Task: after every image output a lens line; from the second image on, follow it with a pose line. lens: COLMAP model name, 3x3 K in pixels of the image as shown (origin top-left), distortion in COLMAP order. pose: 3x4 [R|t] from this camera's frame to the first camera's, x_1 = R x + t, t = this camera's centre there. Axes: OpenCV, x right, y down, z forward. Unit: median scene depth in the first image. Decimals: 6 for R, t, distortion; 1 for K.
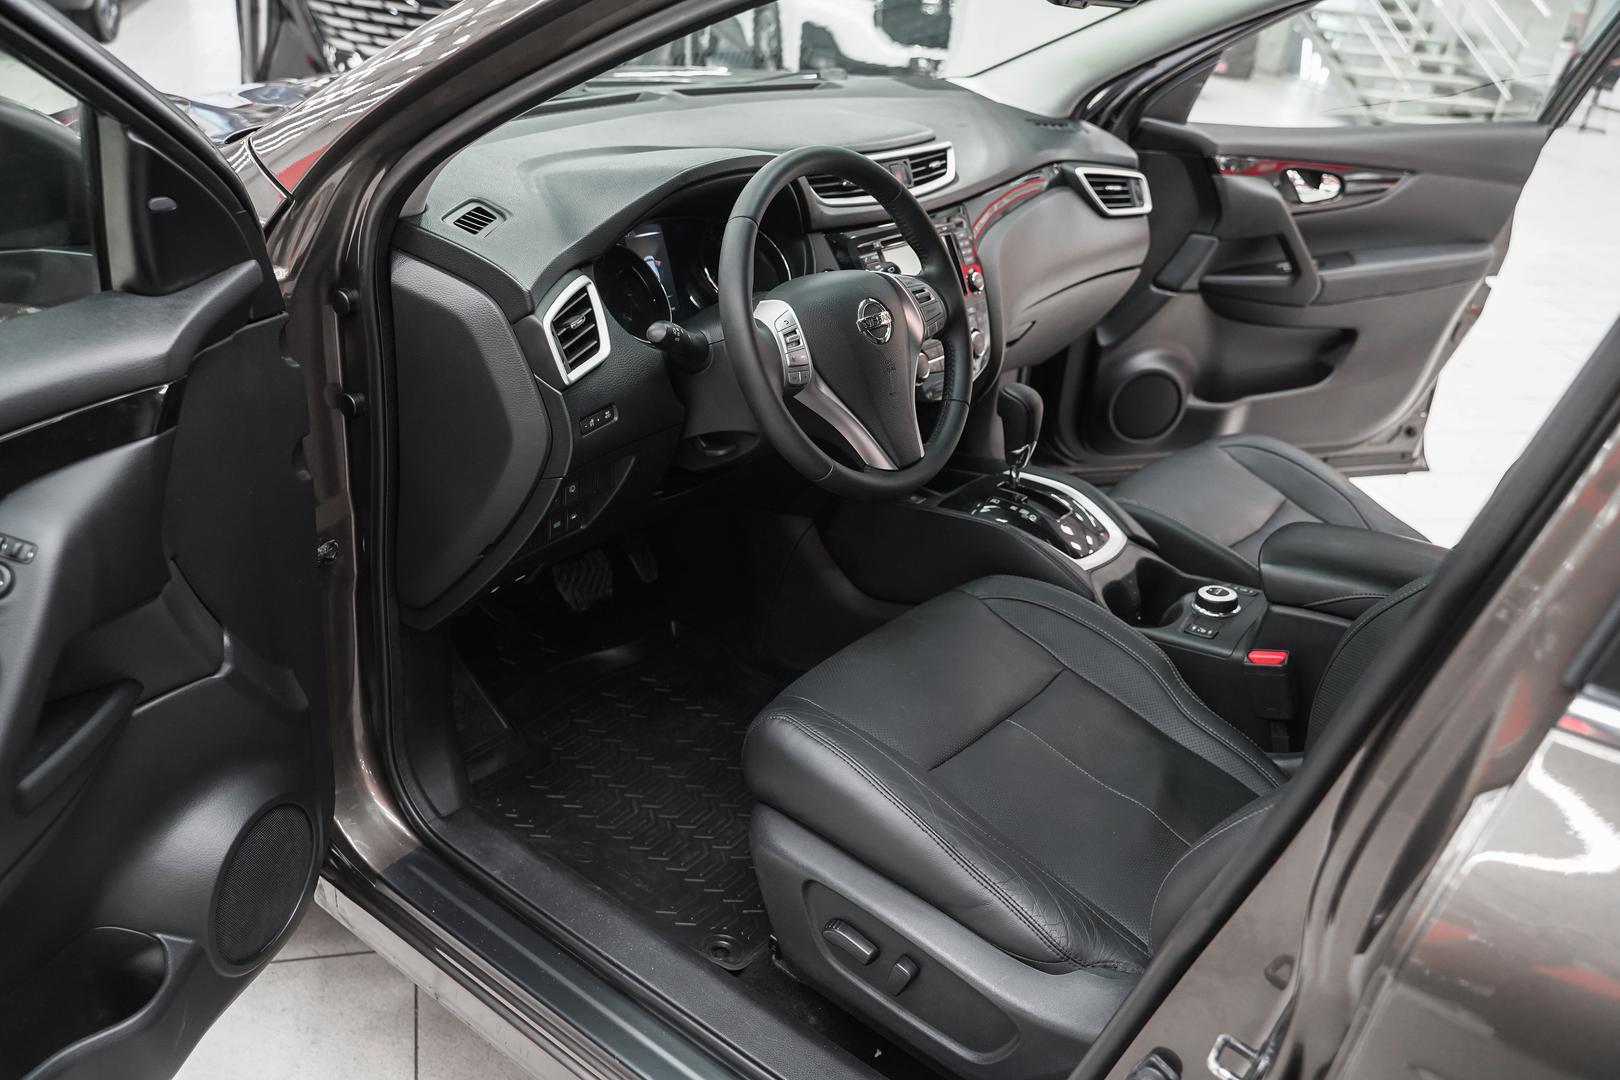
lens RADIAL K [[1314.5, 0, 814.3], [0, 1314.5, 550.4], [0, 0, 1]] dist [-0.006382, 0.011976]
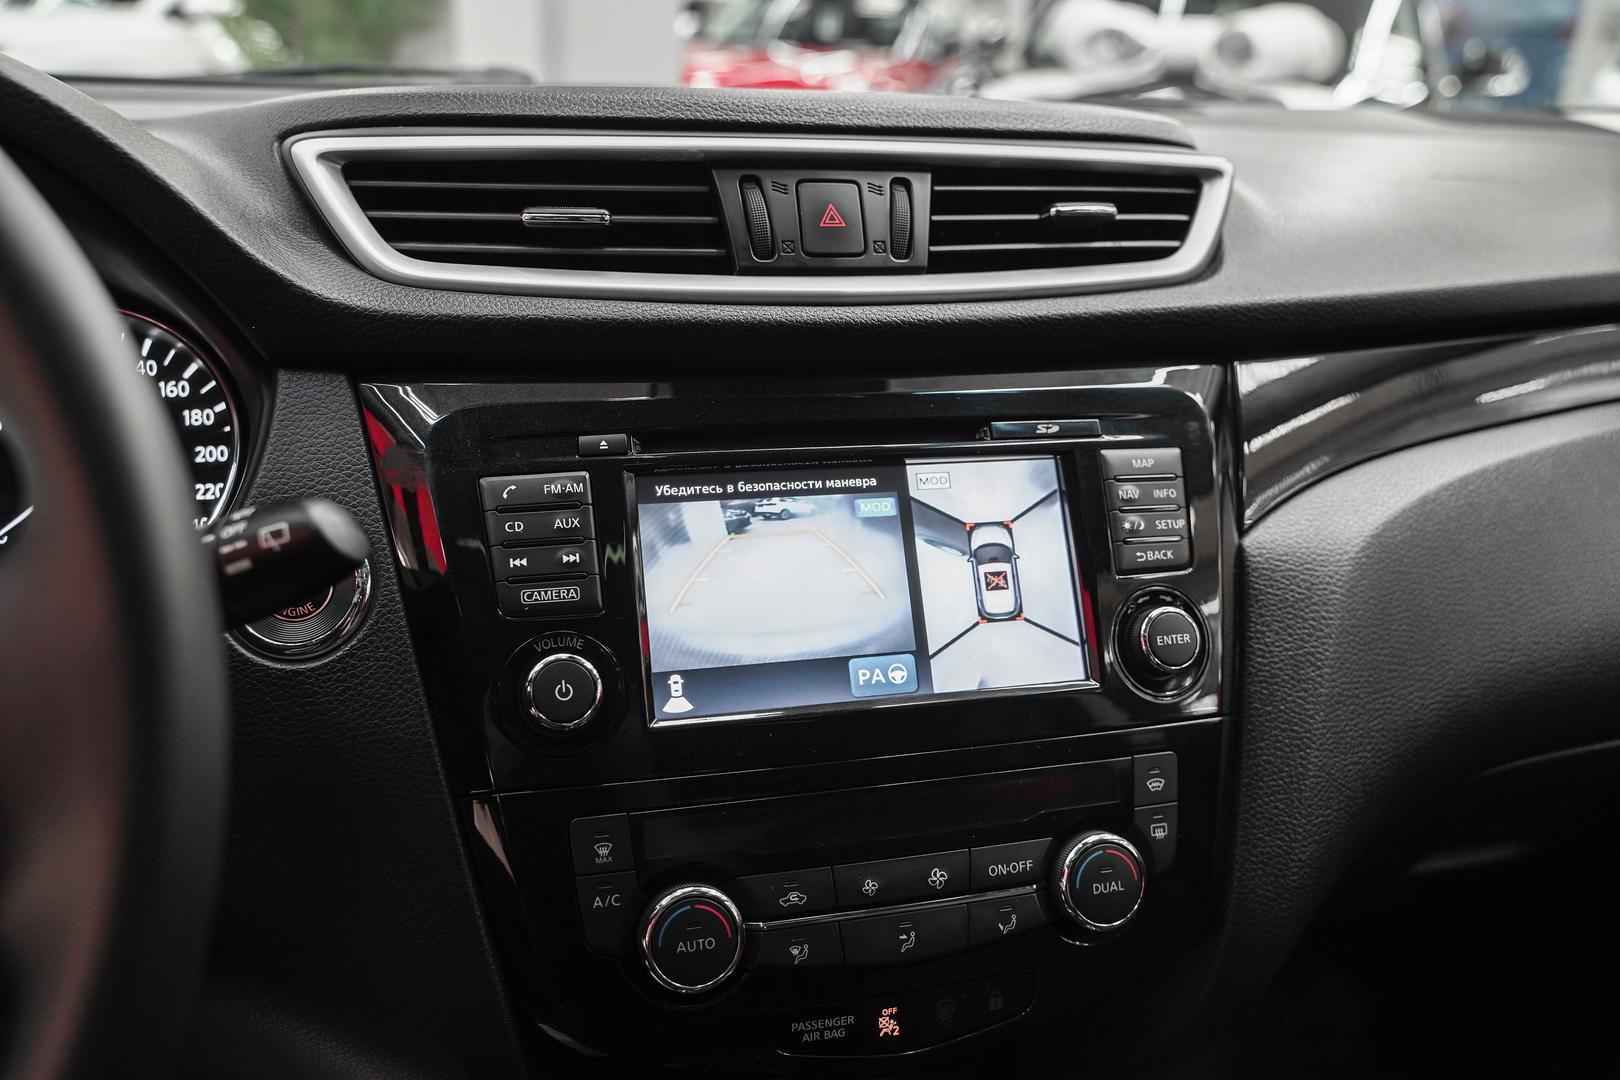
lens RADIAL K [[1314.5, 0, 809.0], [0, 1314.5, 532.8], [0, 0, 1]] dist [-0.006382, 0.011976]
pose [[0.792126, 0.140774, -0.593902, 0.184538], [-0.240897, 0.966153, -0.092290, -0.154371], [0.560808, 0.216174, 0.799227, 0.625593]]
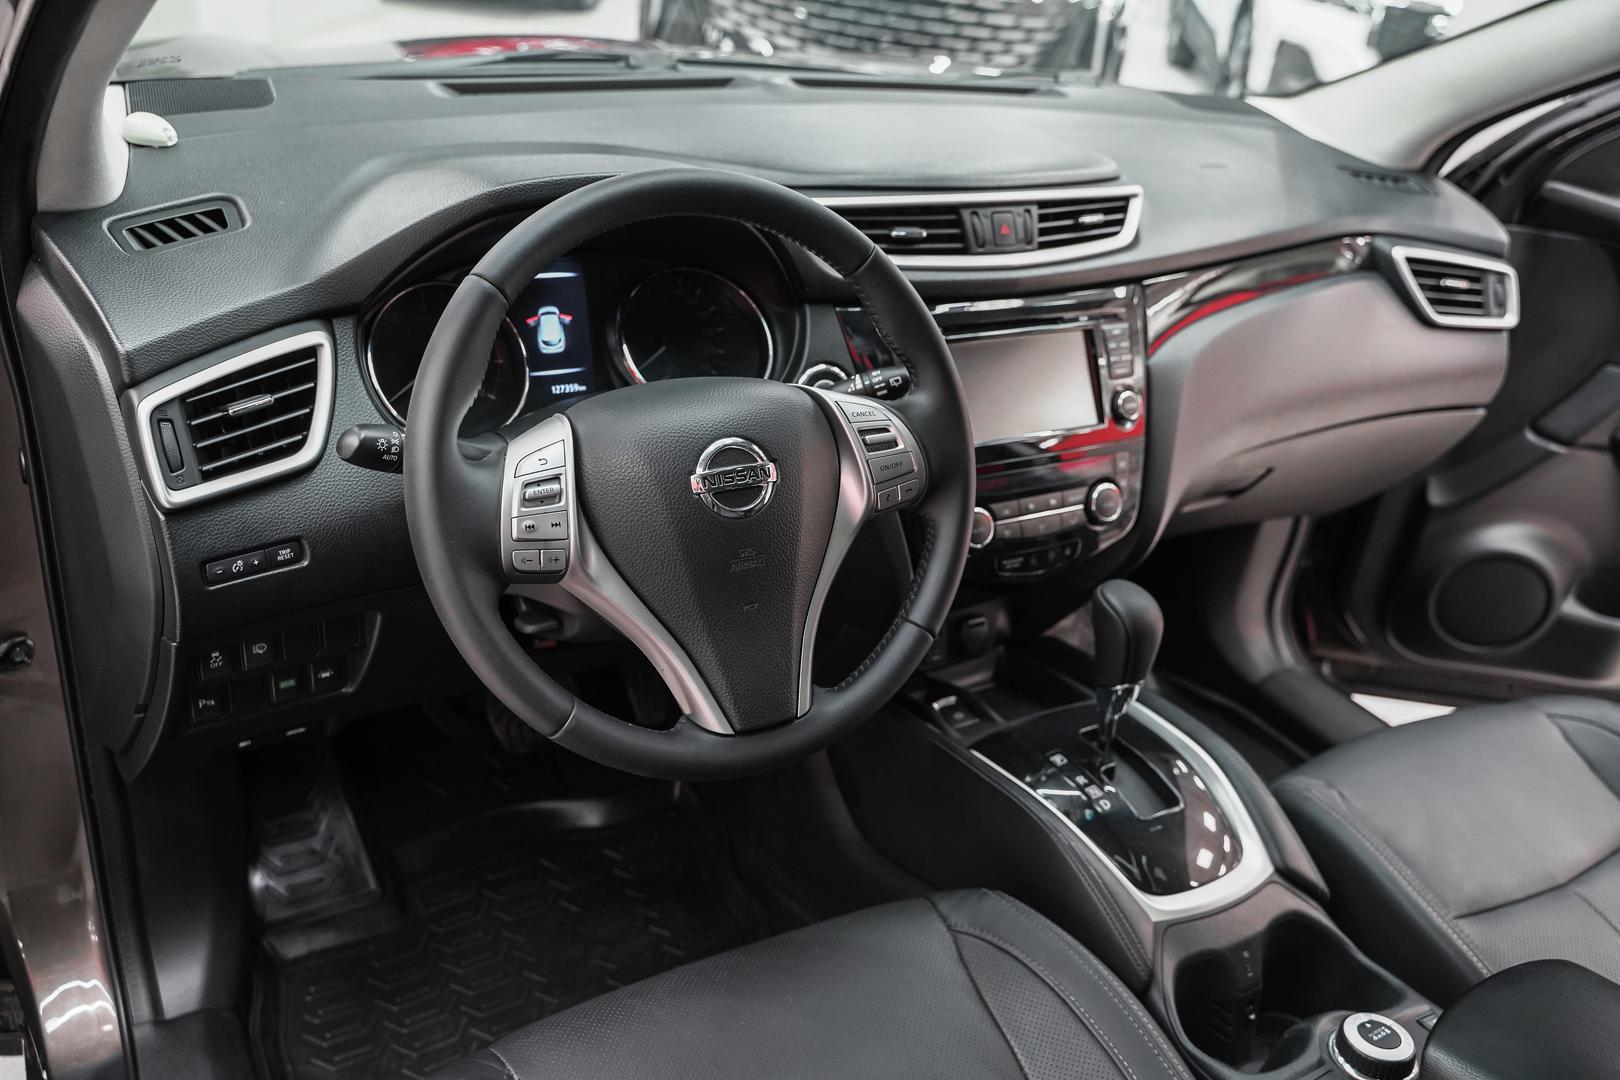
lens RADIAL K [[1314.5, 0, 805.3], [0, 1314.5, 541.0], [0, 0, 1]] dist [-0.006382, 0.011976]
pose [[0.926062, 0.190893, -0.325529, 0.167330], [-0.194750, 0.980628, 0.021026, -0.103049], [0.323236, 0.043925, 0.945298, 0.290201]]
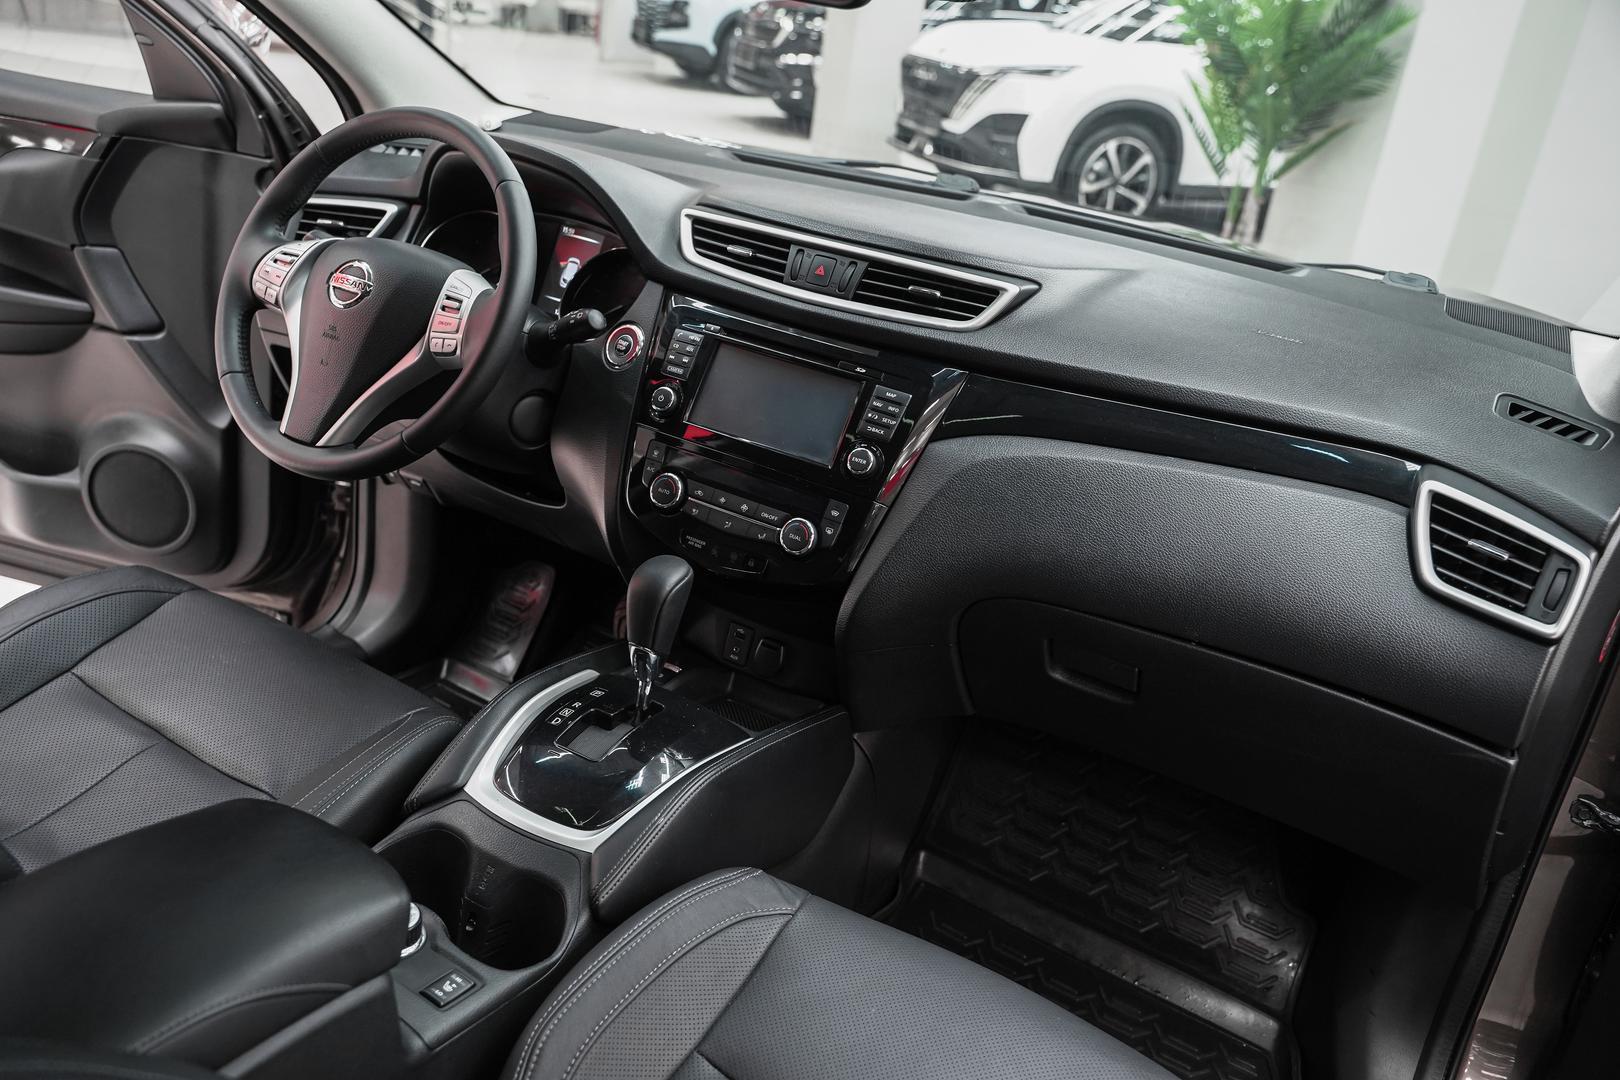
lens RADIAL K [[1314.5, 0, 818.4], [0, 1314.5, 545.4], [0, 0, 1]] dist [-0.006382, 0.011976]
pose [[0.125288, 0.317553, -0.939927, 0.623638], [-0.547648, 0.812115, 0.201373, -0.243657], [0.827275, 0.489520, 0.275656, 0.691840]]
